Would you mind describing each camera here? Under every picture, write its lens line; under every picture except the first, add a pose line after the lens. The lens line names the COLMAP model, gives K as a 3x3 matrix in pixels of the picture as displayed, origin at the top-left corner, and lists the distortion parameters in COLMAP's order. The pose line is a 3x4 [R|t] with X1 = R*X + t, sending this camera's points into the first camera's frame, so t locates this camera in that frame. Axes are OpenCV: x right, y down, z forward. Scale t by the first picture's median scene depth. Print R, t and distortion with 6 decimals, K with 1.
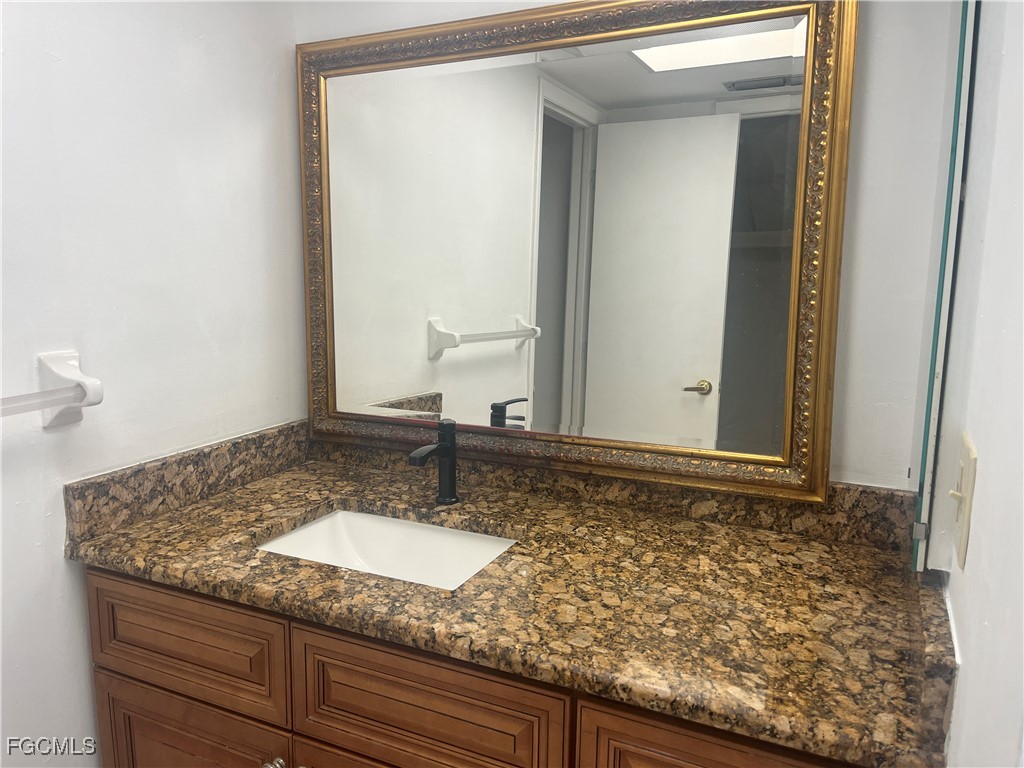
lens RADIAL K [[780.0, 0, 510.0], [0, 780.0, 373.2], [0, 0, 1]] dist [0.063710, -0.052163]
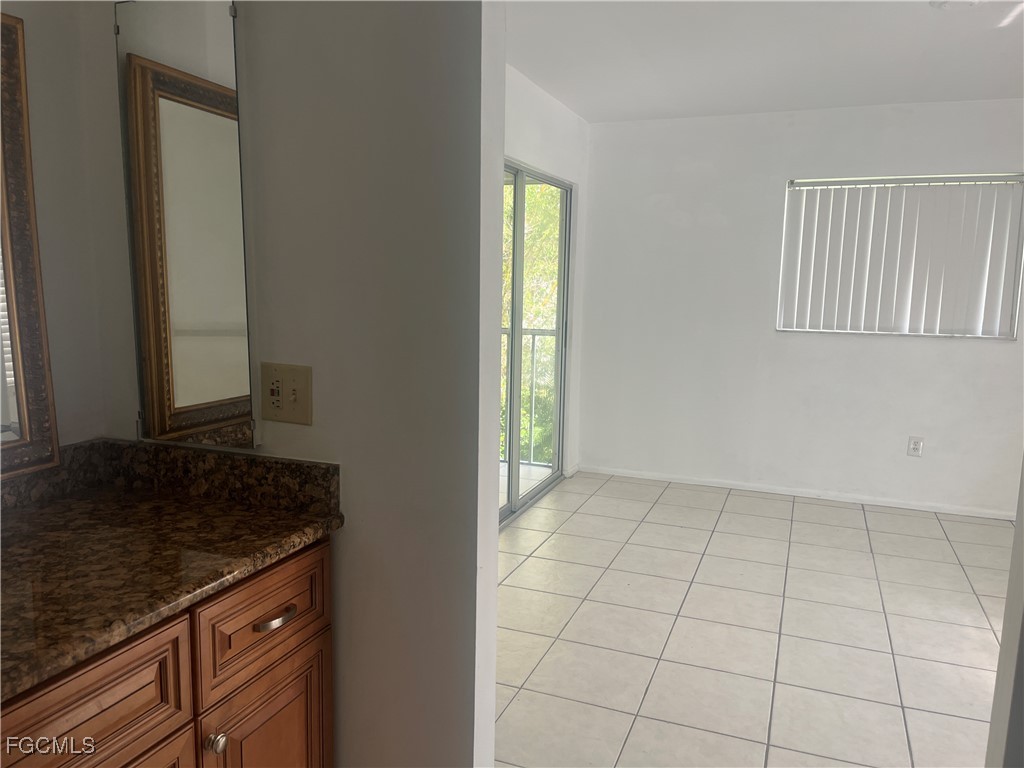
lens RADIAL K [[780.0, 0, 512.6], [0, 780.0, 389.1], [0, 0, 1]] dist [0.063710, -0.052163]
pose [[-0.085272, -0.147123, 0.985436, -1.027720], [0.128528, 0.979150, 0.157306, -0.062368], [-0.988033, 0.140070, -0.064584, 0.464997]]
